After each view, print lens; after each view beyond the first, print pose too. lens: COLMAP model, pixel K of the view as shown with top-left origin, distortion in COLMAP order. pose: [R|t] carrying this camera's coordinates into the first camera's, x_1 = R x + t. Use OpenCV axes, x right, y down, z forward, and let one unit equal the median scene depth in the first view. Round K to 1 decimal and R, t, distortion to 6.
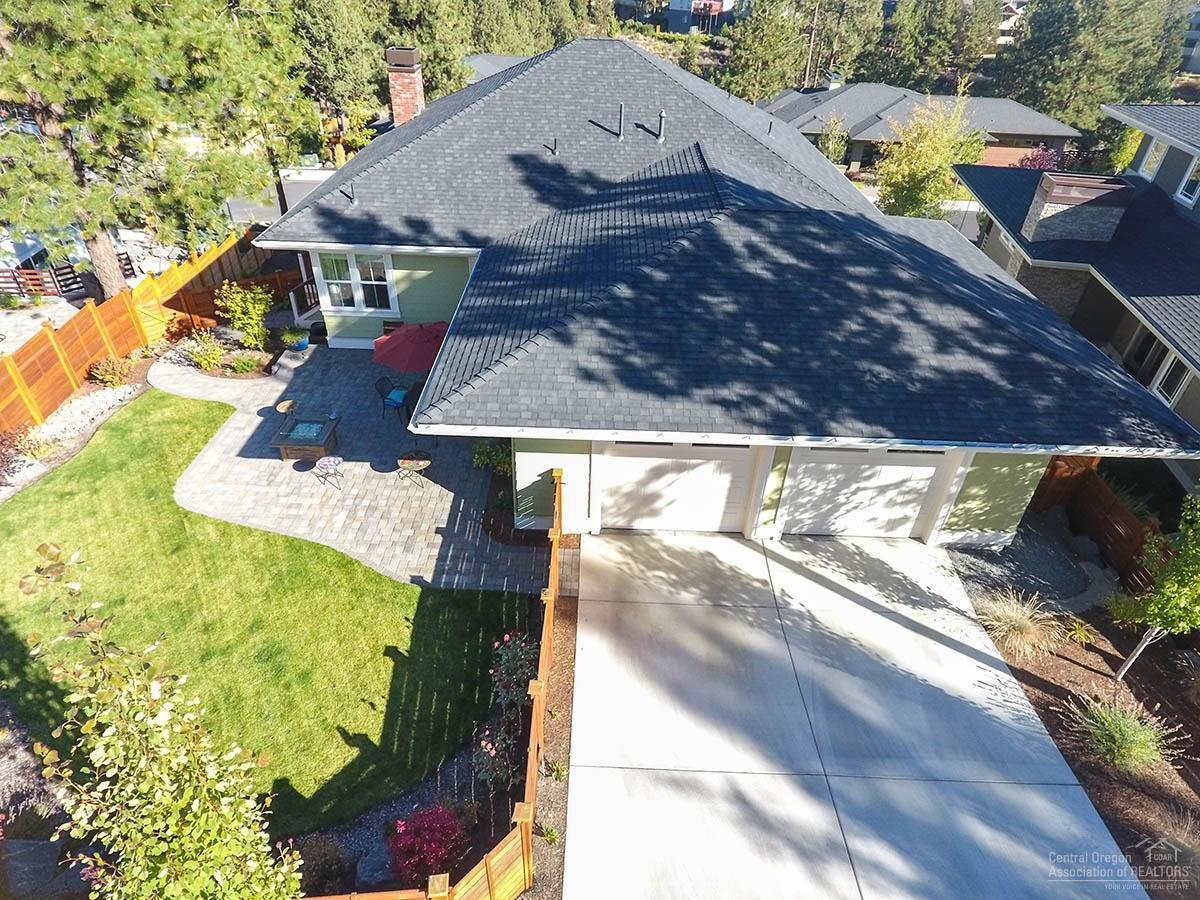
lens RADIAL K [[715.6, 0, 600.0], [0, 715.6, 450.0], [0, 0, 1]] dist [-0.000222, 0.000094]
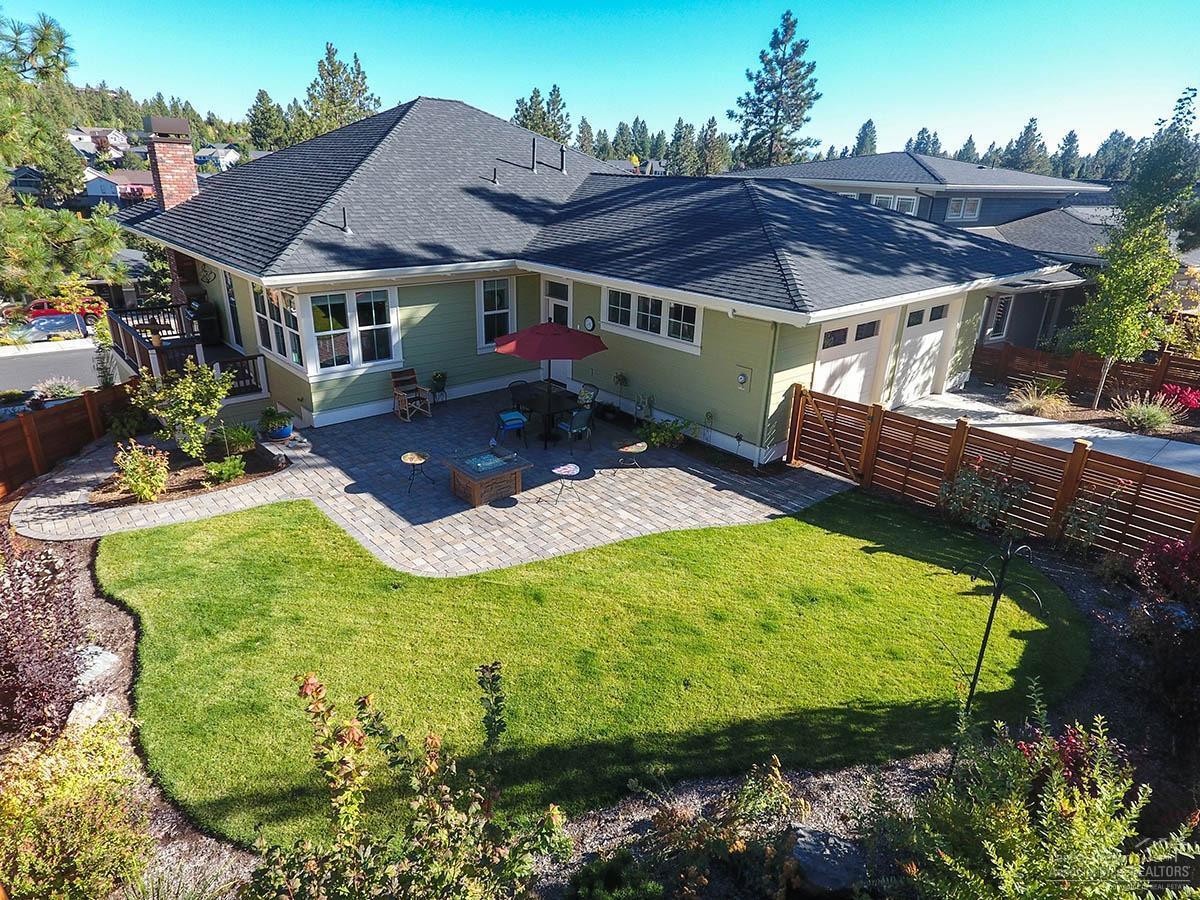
lens RADIAL K [[702.1, 0, 600.0], [0, 702.1, 450.0], [0, 0, 1]] dist [0.005947, 0.000719]
pose [[0.738911, -0.264941, 0.619529, -0.734316], [0.385358, 0.920403, -0.066008, 0.055795], [-0.552728, 0.287515, 0.782193, 0.284201]]
